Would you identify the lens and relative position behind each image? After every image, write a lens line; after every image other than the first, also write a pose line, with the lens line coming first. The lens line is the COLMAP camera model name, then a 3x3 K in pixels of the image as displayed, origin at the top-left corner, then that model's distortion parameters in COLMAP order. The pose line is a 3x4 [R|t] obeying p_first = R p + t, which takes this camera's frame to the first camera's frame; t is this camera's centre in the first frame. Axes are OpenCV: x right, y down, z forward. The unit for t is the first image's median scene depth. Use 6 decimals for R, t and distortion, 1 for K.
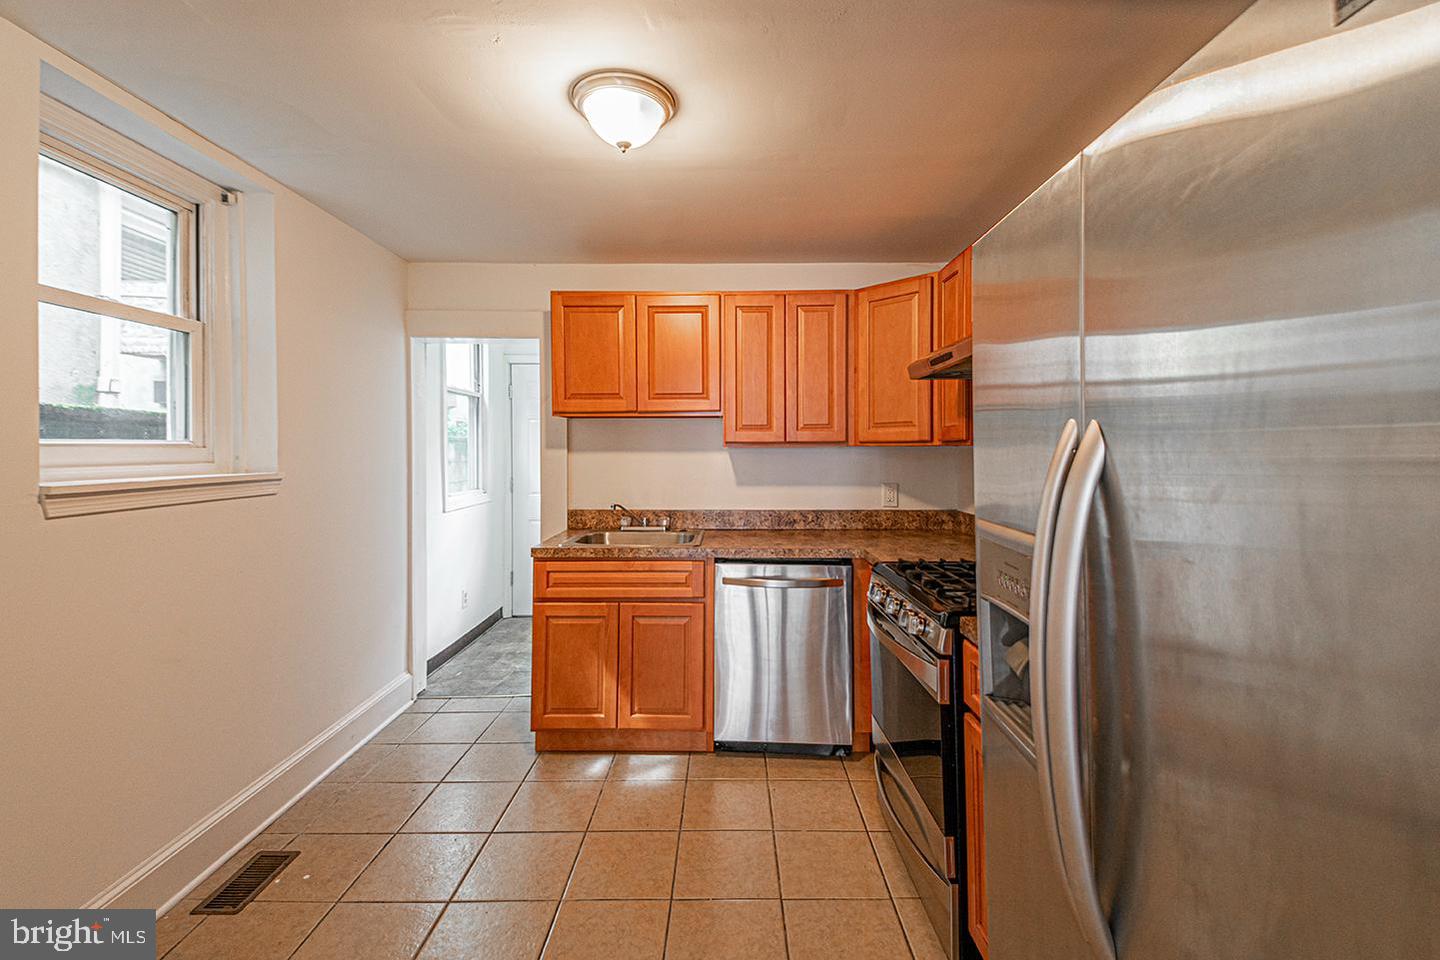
lens RADIAL K [[618.5, 0, 720.6], [0, 618.5, 443.0], [0, 0, 1]] dist [-0.018639, -0.002557]
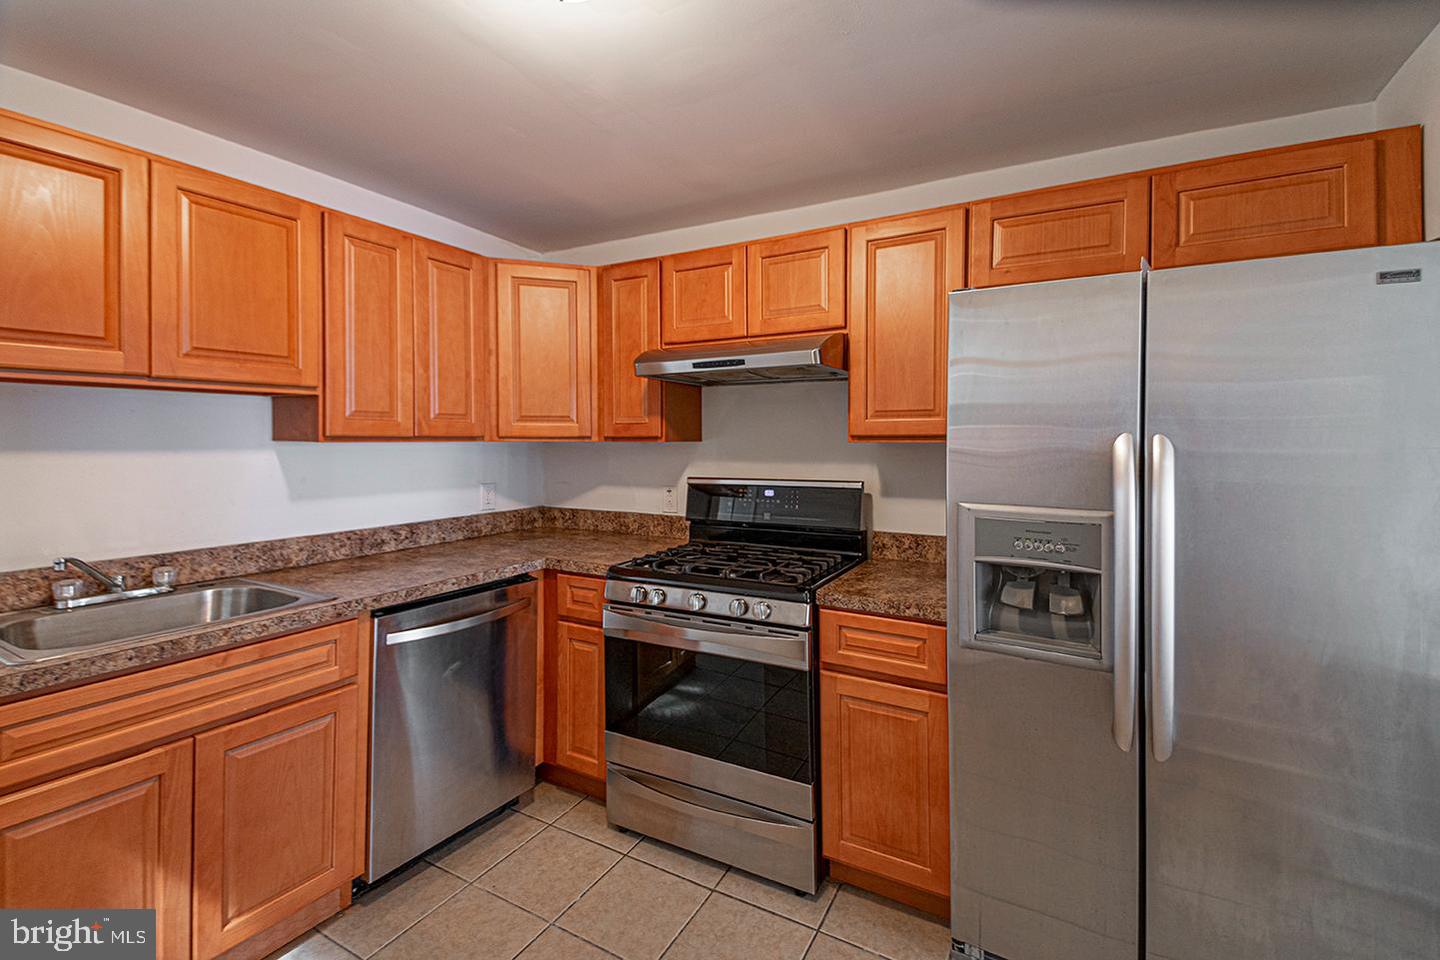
lens RADIAL K [[618.5, 0, 717.4], [0, 618.5, 432.4], [0, 0, 1]] dist [-0.018639, -0.002557]
pose [[0.454236, 0.012329, 0.890796, -0.387522], [-0.010299, 0.999910, -0.008588, -0.003304], [-0.890822, -0.005274, 0.454322, 0.328932]]
